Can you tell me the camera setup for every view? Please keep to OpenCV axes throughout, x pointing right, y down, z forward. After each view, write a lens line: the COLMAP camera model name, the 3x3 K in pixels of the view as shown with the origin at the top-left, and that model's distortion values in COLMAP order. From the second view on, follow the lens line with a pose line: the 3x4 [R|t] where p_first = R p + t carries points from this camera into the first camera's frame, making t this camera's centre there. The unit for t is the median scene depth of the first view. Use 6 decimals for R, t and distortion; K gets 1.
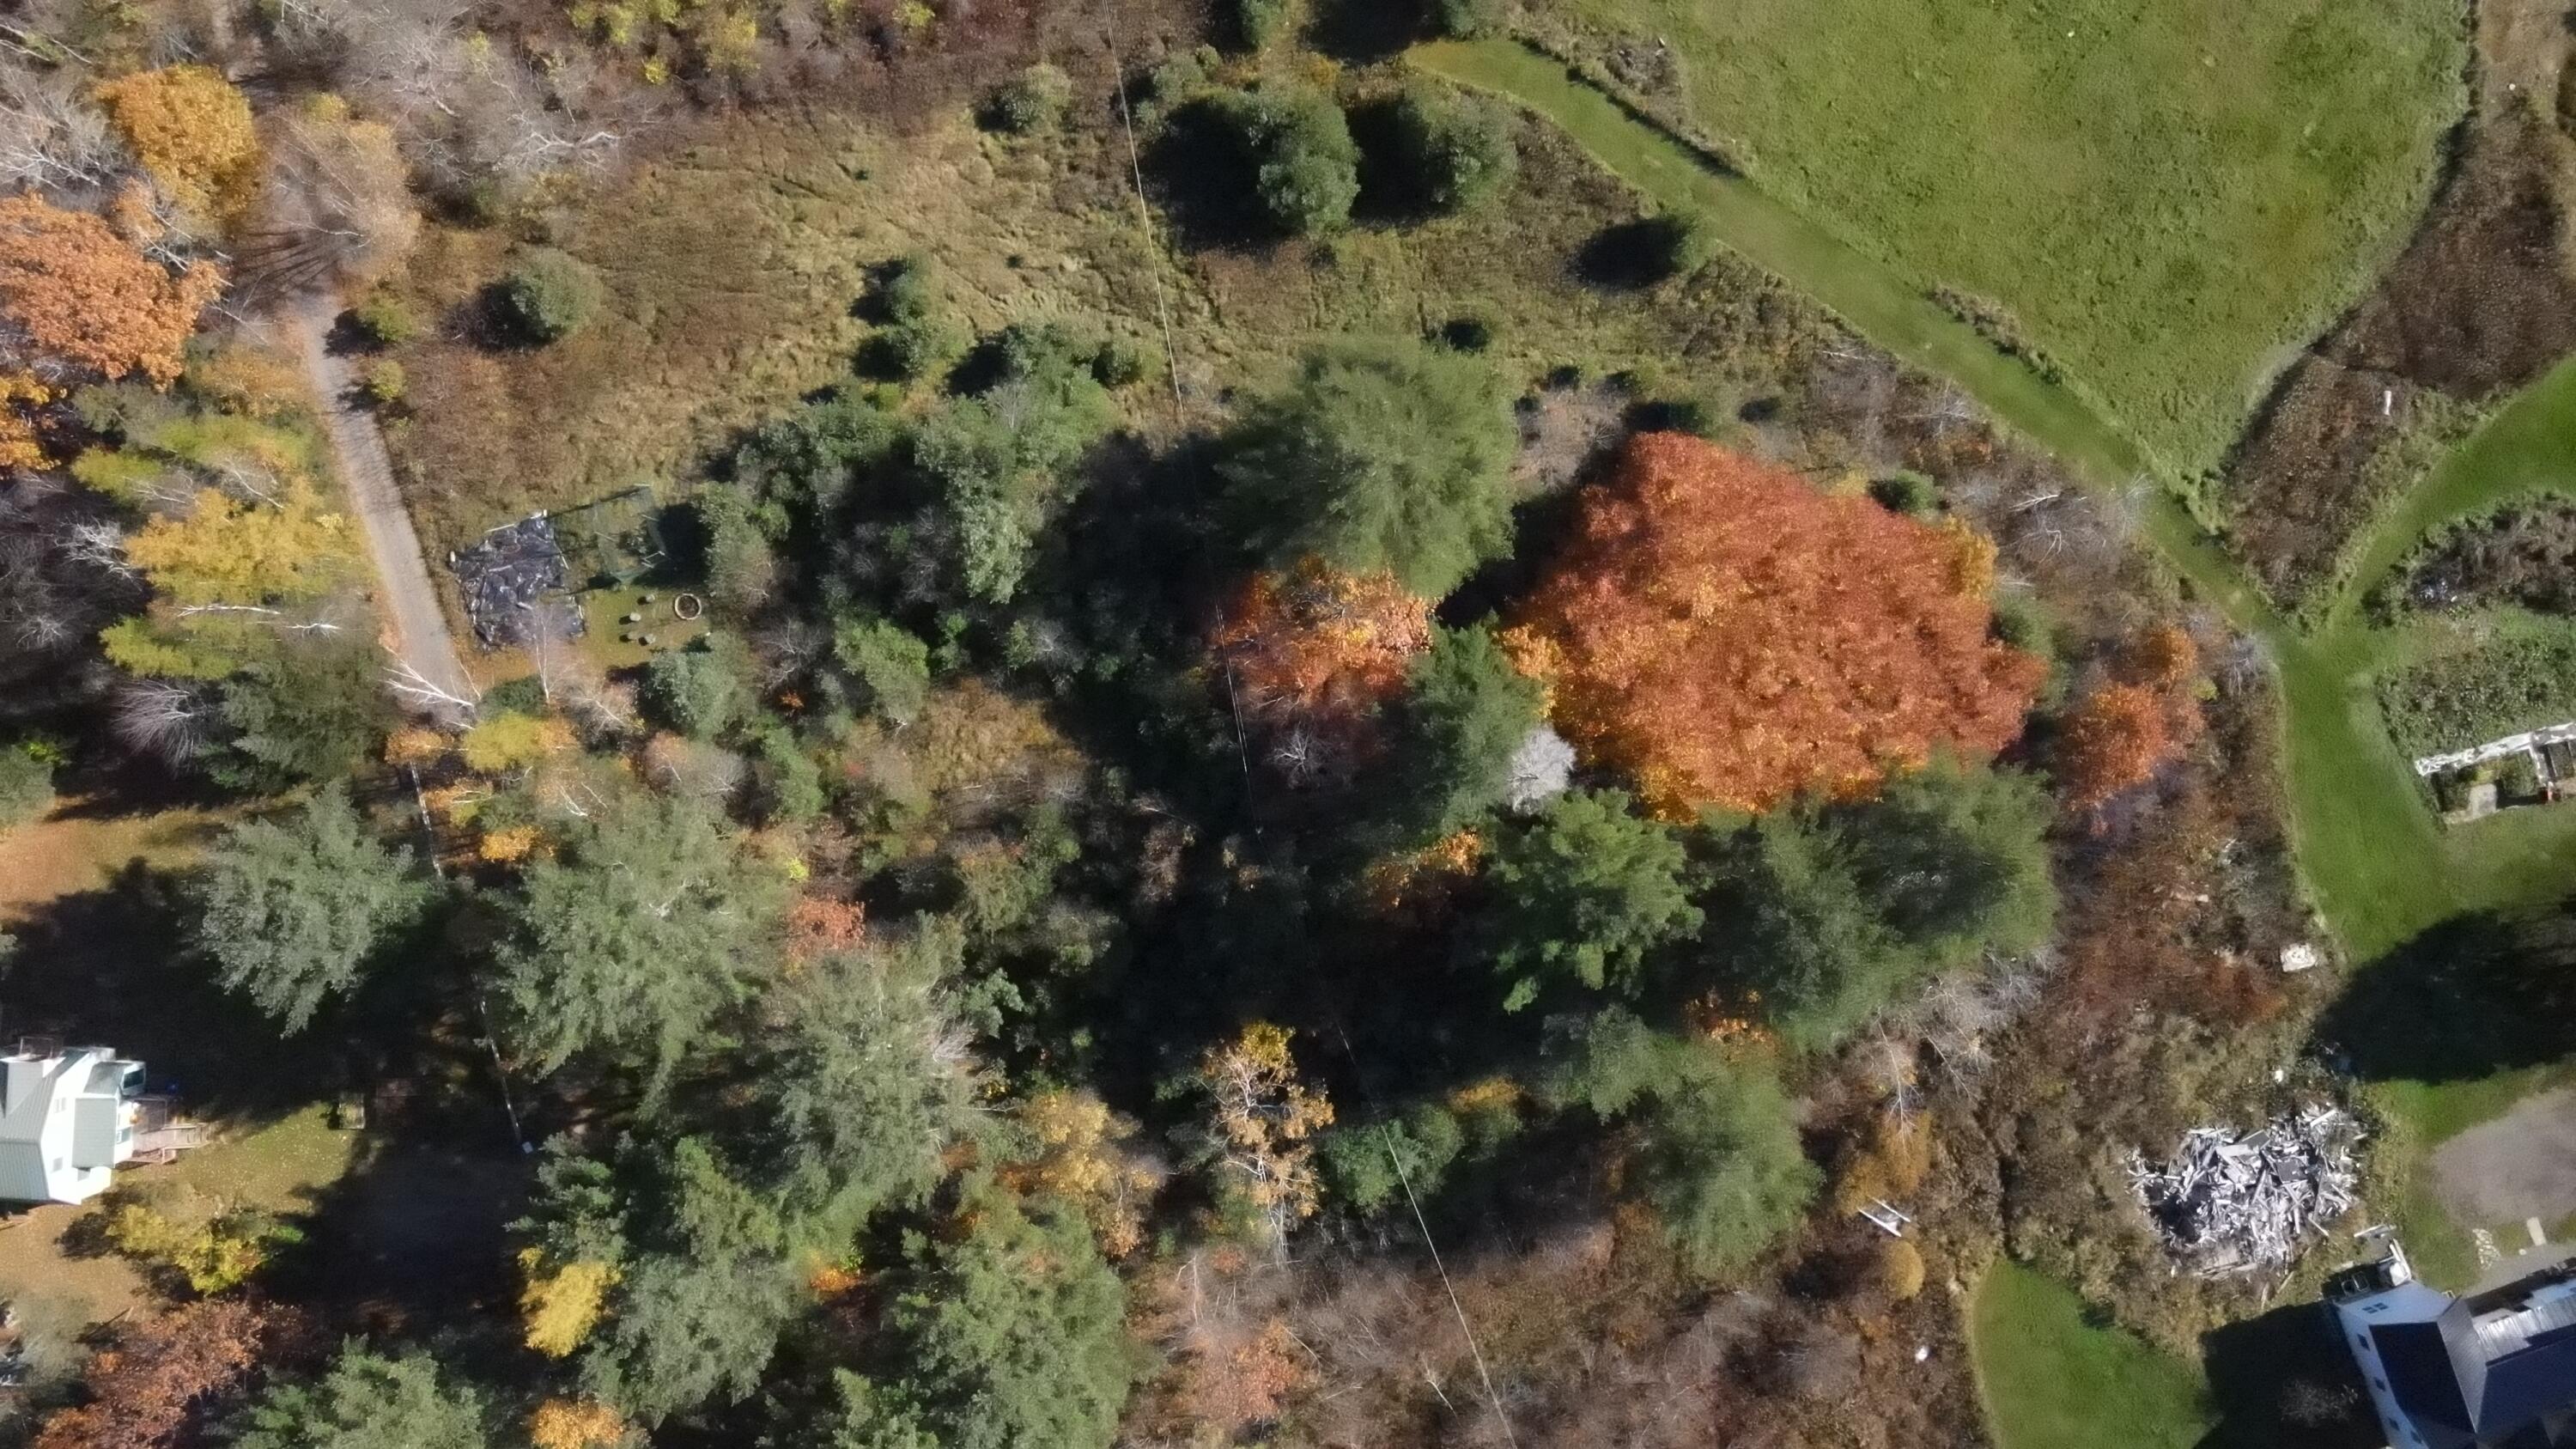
lens RADIAL K [[1917.5, 0, 1284.8], [0, 1917.5, 728.1], [0, 0, 1]] dist [0.009835, 0.010420]
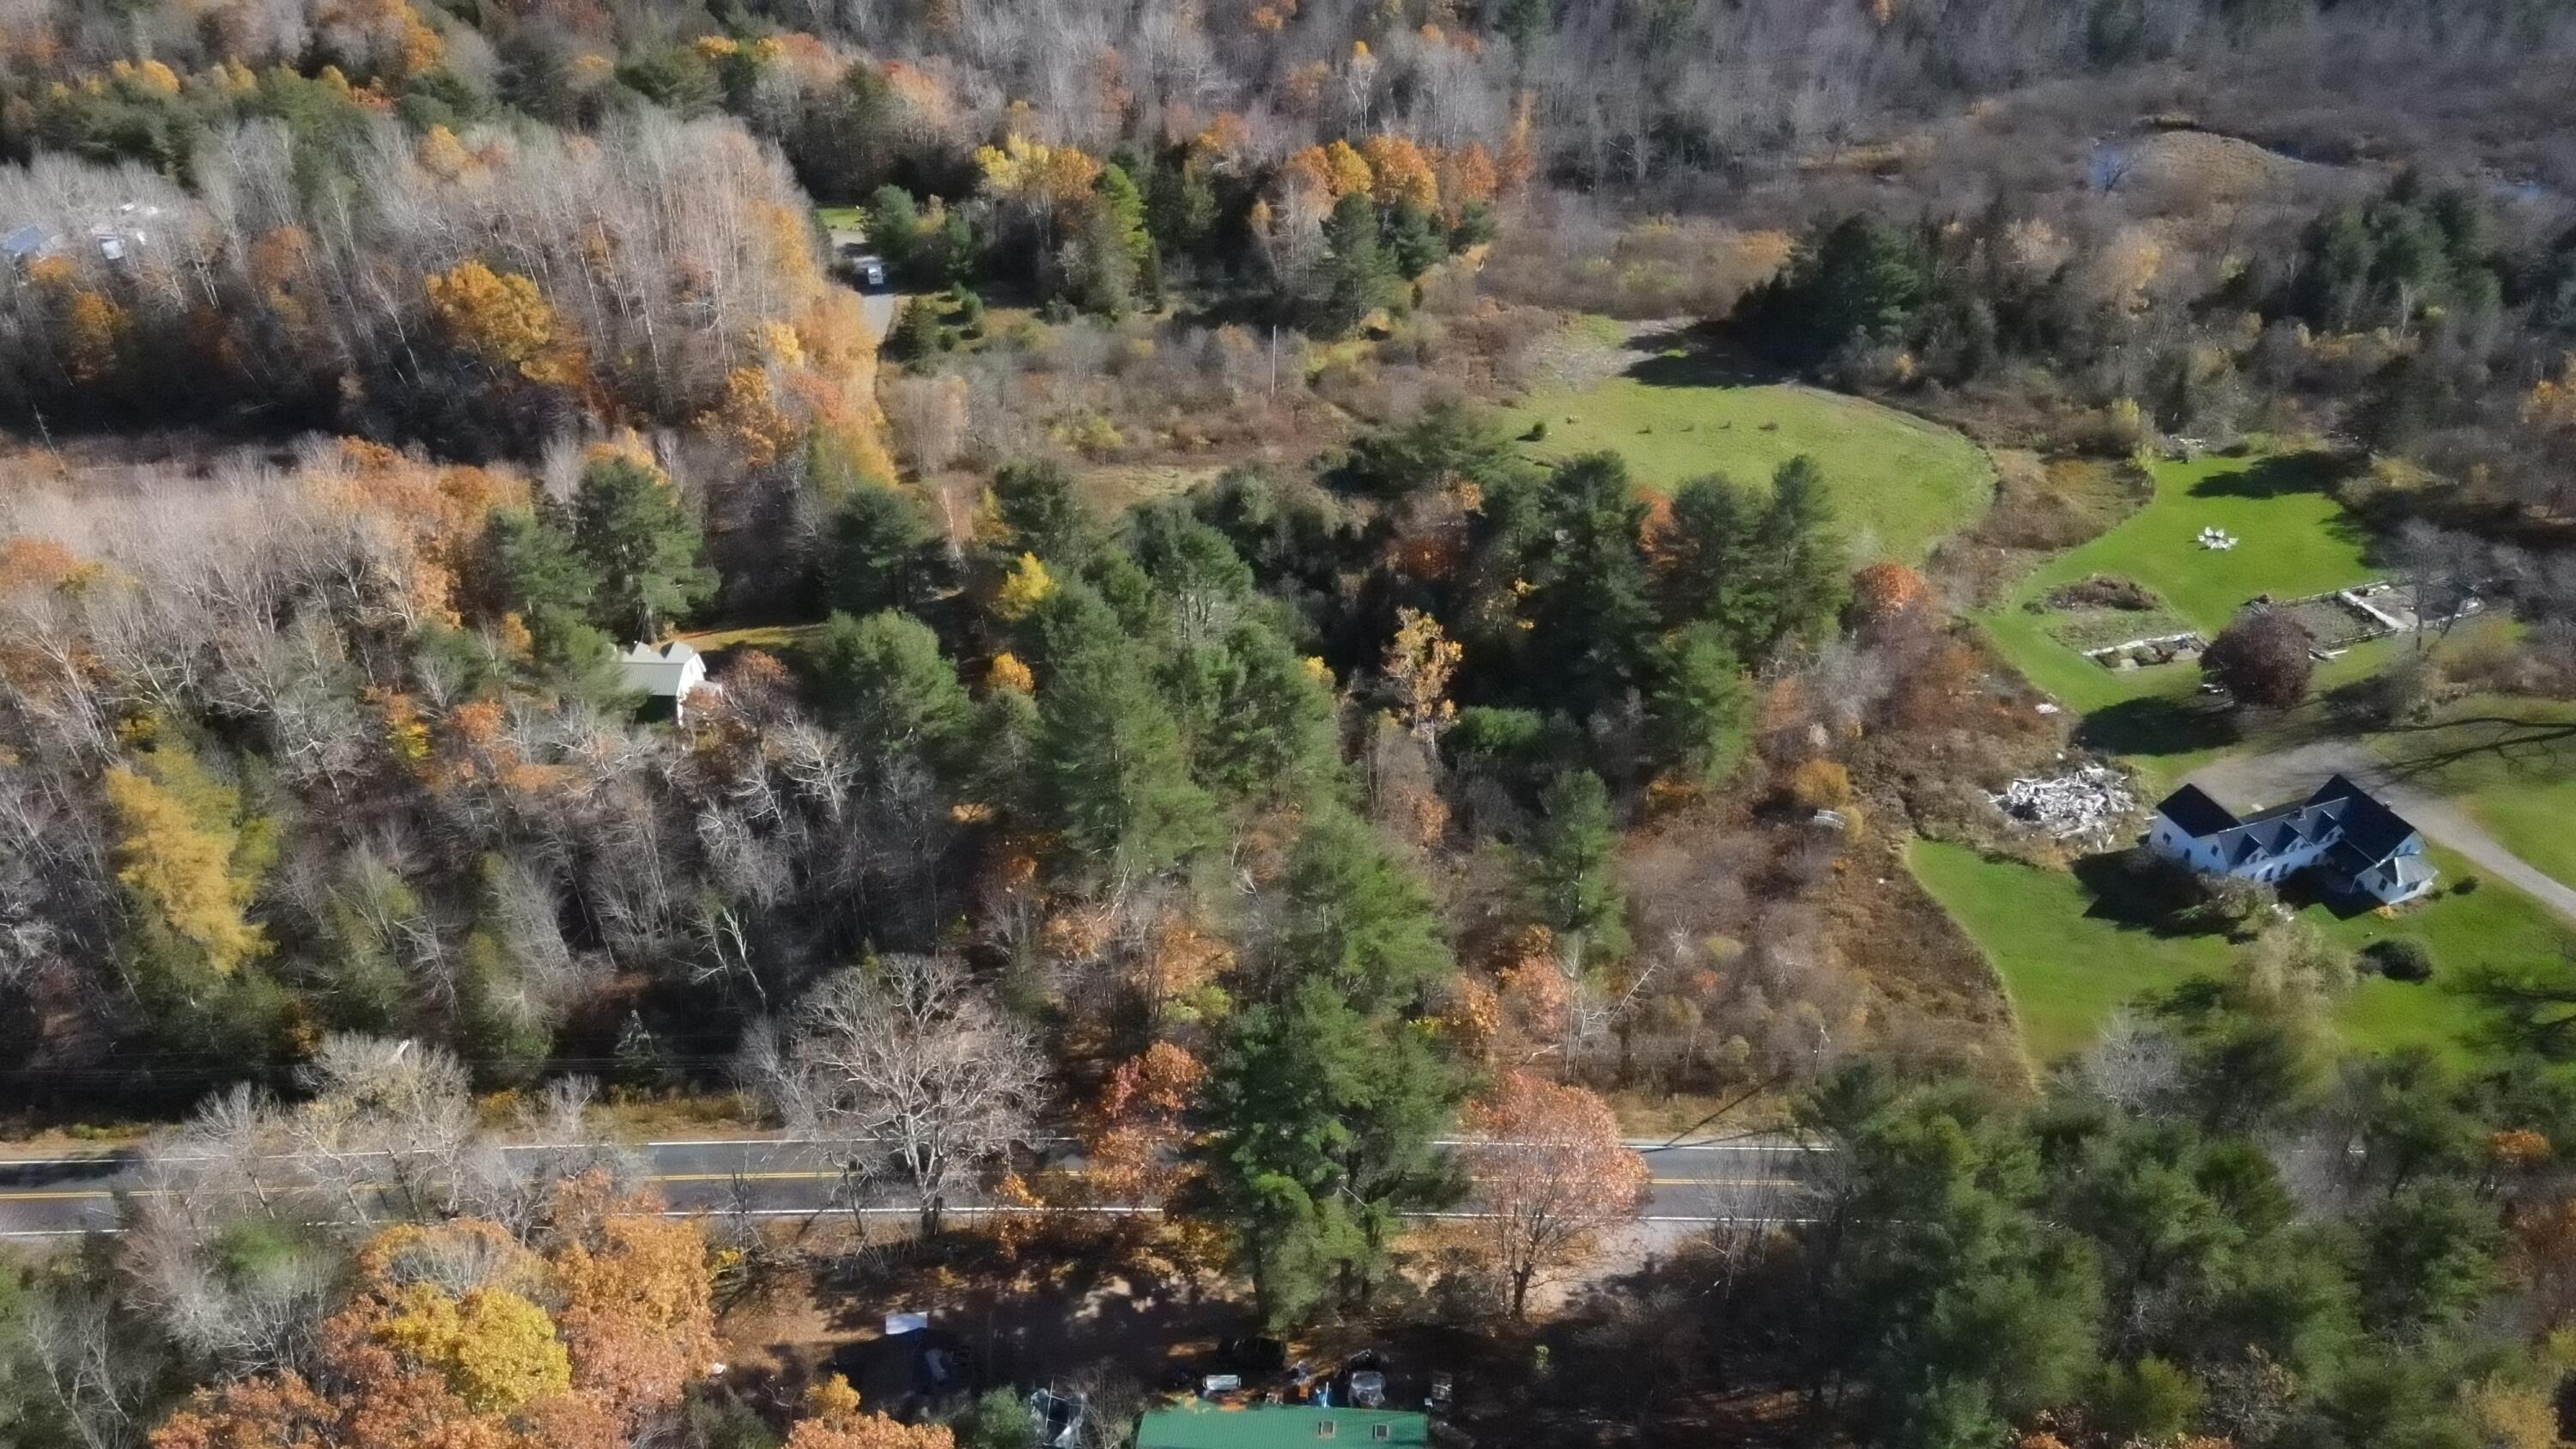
lens RADIAL K [[1917.5, 0, 1292.6], [0, 1917.5, 739.9], [0, 0, 1]] dist [0.009835, 0.010420]
pose [[0.999854, -0.007662, 0.015241, -0.131925], [0.016768, 0.605754, -0.795475, 1.405462], [-0.003137, 0.795615, 0.605795, 0.044355]]
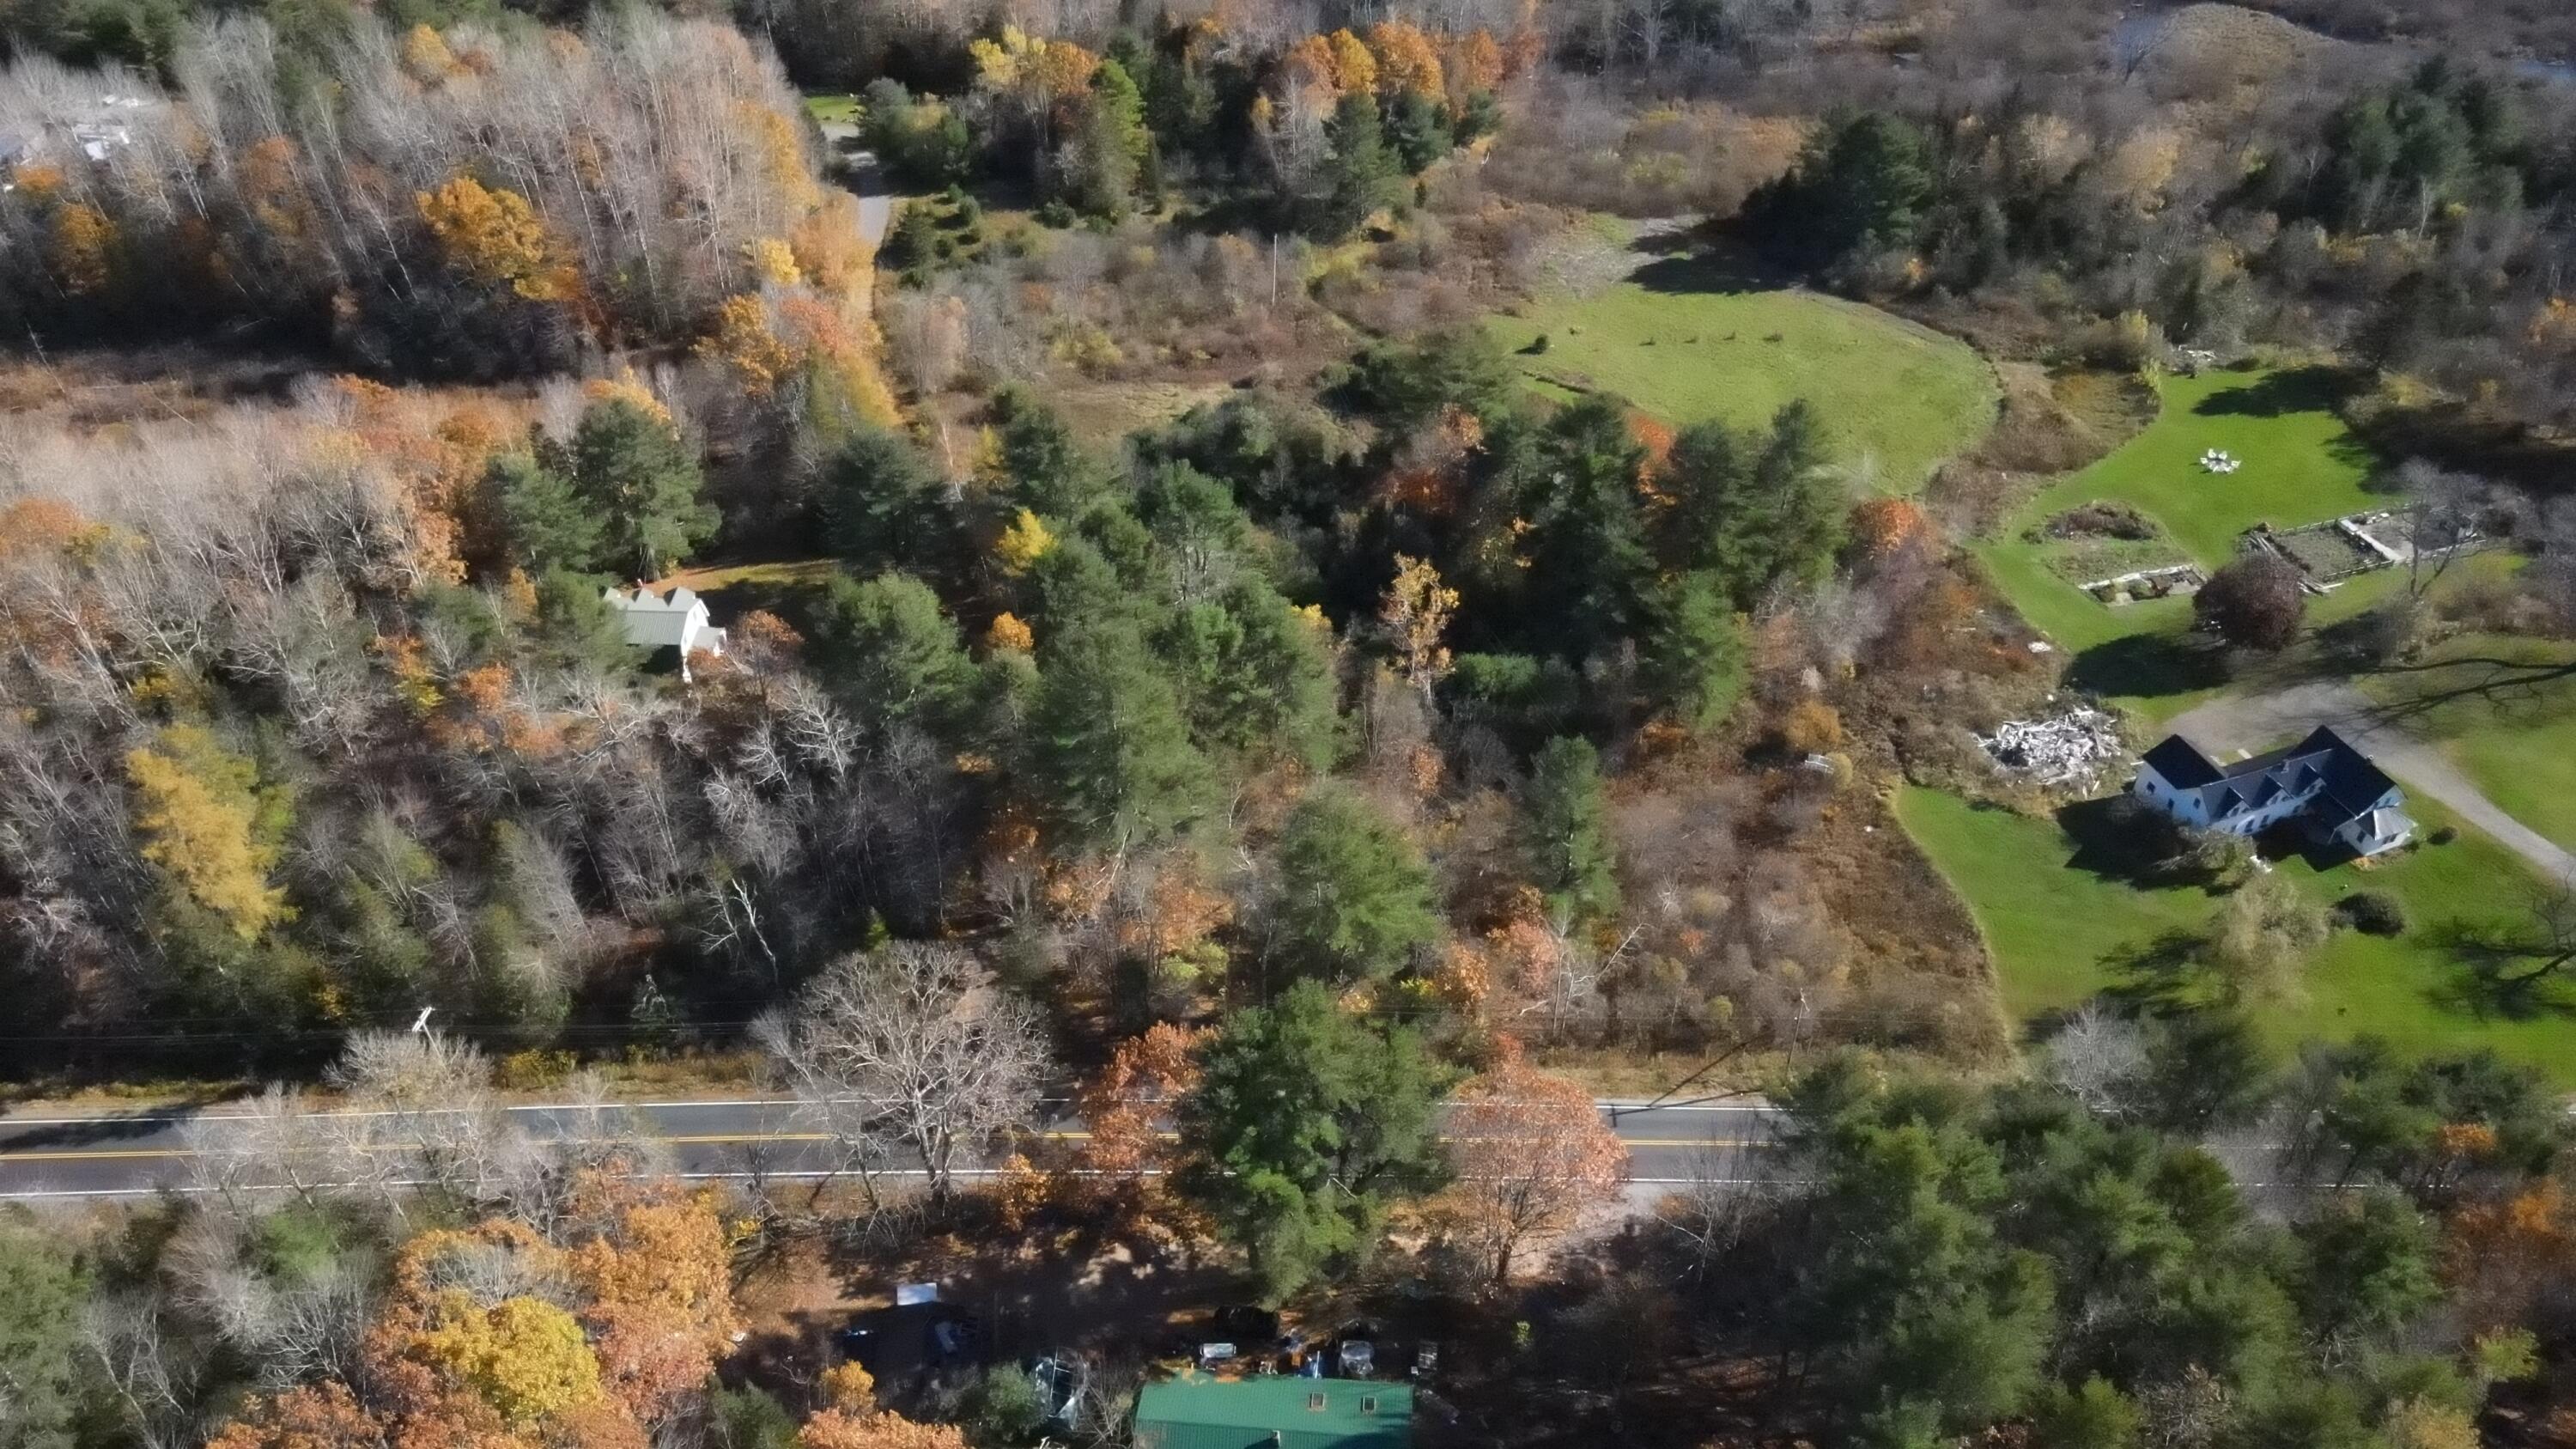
lens RADIAL K [[1917.5, 0, 1293.7], [0, 1917.5, 741.5], [0, 0, 1]] dist [0.009835, 0.010420]
pose [[0.999907, -0.007841, 0.011131, -0.123837], [0.013506, 0.674527, -0.738127, 1.362341], [-0.001720, 0.738209, 0.674570, -0.037964]]
